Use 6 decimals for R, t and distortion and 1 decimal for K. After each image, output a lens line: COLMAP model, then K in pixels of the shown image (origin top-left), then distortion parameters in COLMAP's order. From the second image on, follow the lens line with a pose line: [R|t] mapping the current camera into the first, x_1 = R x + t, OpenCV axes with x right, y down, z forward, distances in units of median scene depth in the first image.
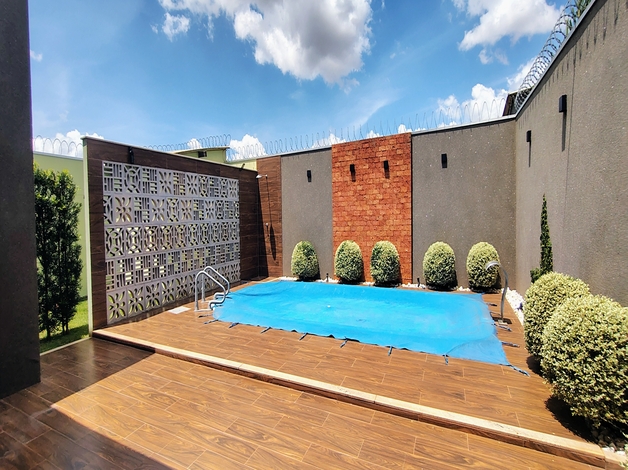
lens RADIAL K [[285.7, 0, 309.0], [0, 285.7, 232.5], [0, 0, 1]] dist [-0.009354, 0.004083]
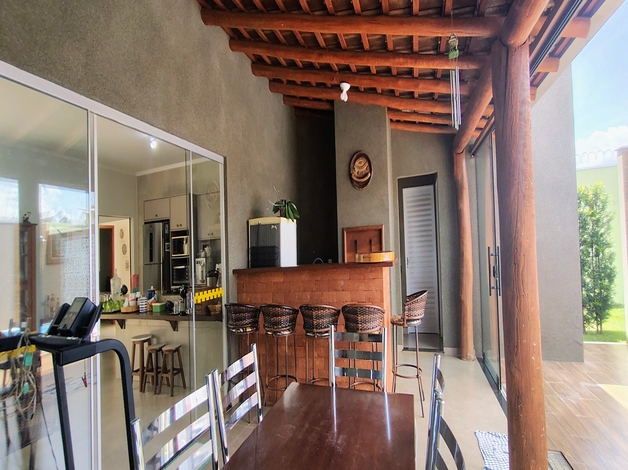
lens RADIAL K [[285.7, 0, 317.5], [0, 285.7, 241.5], [0, 0, 1]] dist [-0.009354, 0.004083]
pose [[0.119387, -0.004823, -0.992836, 0.079575], [0.008446, 0.999957, -0.003842, 0.001246], [0.992812, -0.007927, 0.119423, -0.167134]]
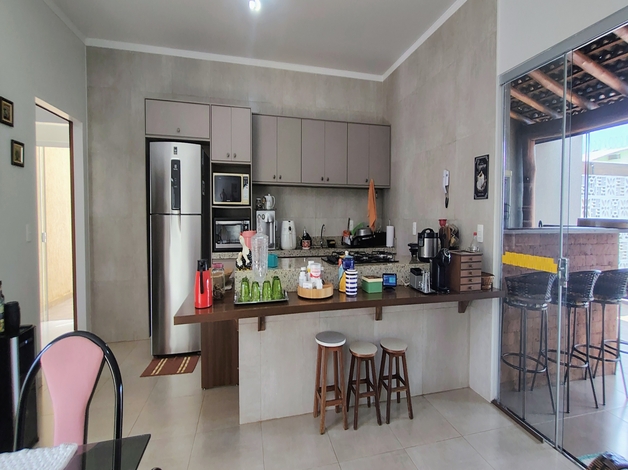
lens RADIAL K [[285.7, 0, 312.3], [0, 285.7, 223.9], [0, 0, 1]] dist [-0.009354, 0.004083]
pose [[0.644526, 0.066773, -0.761661, -0.407232], [-0.076261, 0.996826, 0.022857, 0.061413], [0.760770, 0.043353, 0.647572, -0.830457]]
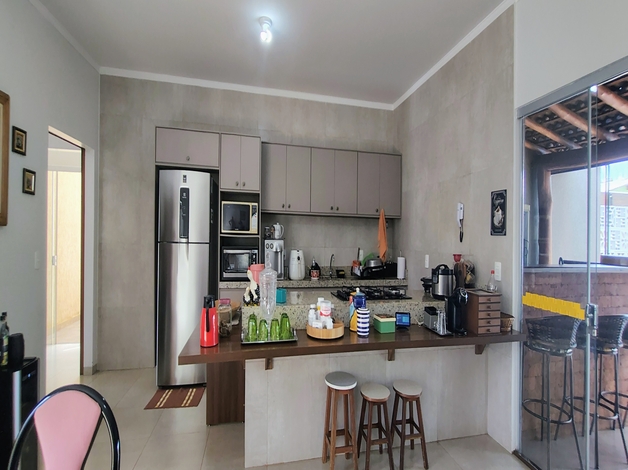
lens RADIAL K [[285.7, 0, 315.2], [0, 285.7, 239.6], [0, 0, 1]] dist [-0.009354, 0.004083]
pose [[0.630787, 0.051134, -0.774270, -0.417965], [-0.083338, 0.996519, -0.002083, 0.047322], [0.771468, 0.065840, 0.632852, -0.826345]]
